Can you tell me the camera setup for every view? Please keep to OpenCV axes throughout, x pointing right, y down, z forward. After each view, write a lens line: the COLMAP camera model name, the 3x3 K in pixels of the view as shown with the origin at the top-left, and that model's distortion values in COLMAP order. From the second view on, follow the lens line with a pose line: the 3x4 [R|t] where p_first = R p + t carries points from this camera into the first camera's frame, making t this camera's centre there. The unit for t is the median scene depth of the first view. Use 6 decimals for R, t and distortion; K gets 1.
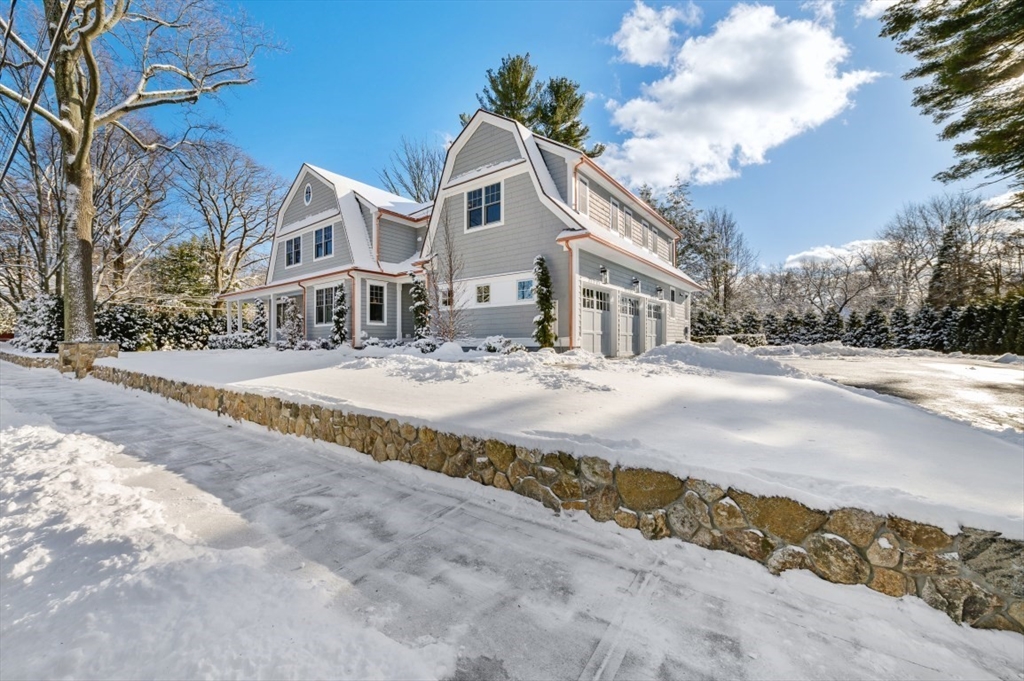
lens RADIAL K [[409.0, 0, 509.5], [0, 409.0, 348.8], [0, 0, 1]] dist [0.006772, 0.000757]
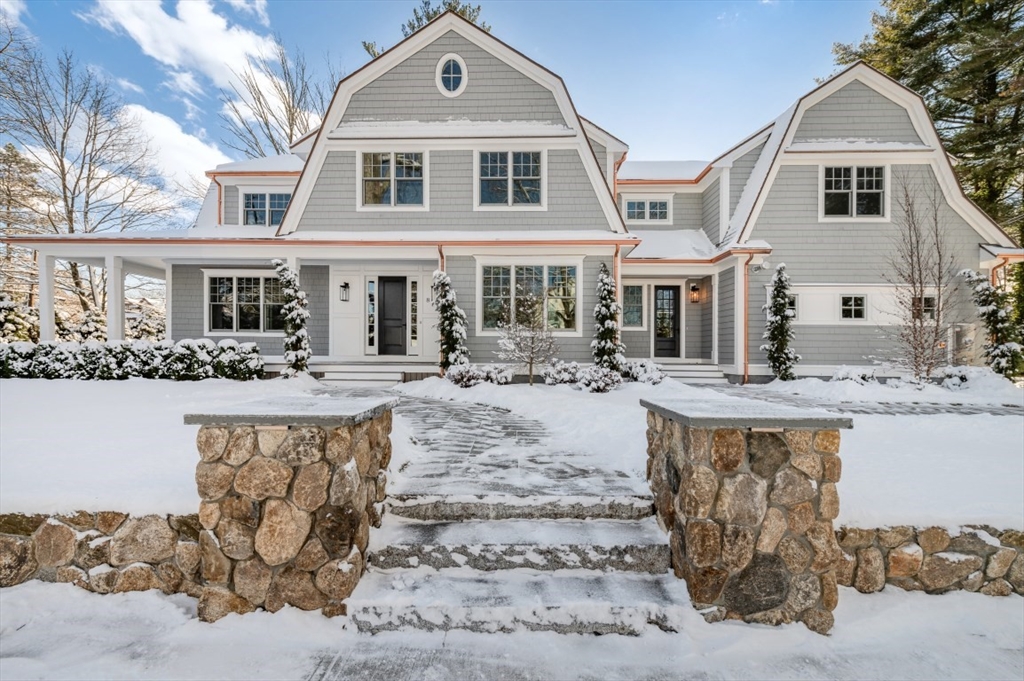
lens RADIAL K [[409.0, 0, 516.5], [0, 409.0, 358.3], [0, 0, 1]] dist [0.006772, 0.000757]
pose [[0.811146, 0.007597, 0.584794, -0.999411], [-0.008040, 0.999966, -0.001839, -0.032411], [-0.584788, -0.003210, 0.811180, 0.736226]]
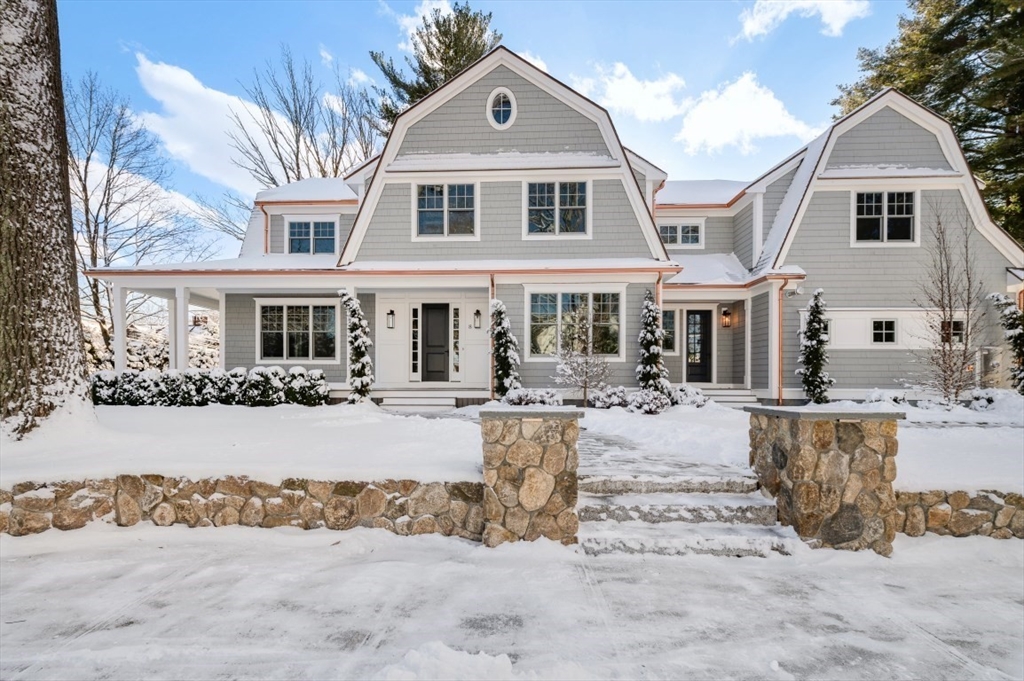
lens RADIAL K [[409.0, 0, 558.6], [0, 409.0, 388.4], [0, 0, 1]] dist [0.006772, 0.000757]
pose [[0.801499, -0.004587, 0.597979, -1.004024], [-0.000428, 0.999966, 0.008245, -0.032155], [-0.597996, -0.006865, 0.801469, 0.735452]]
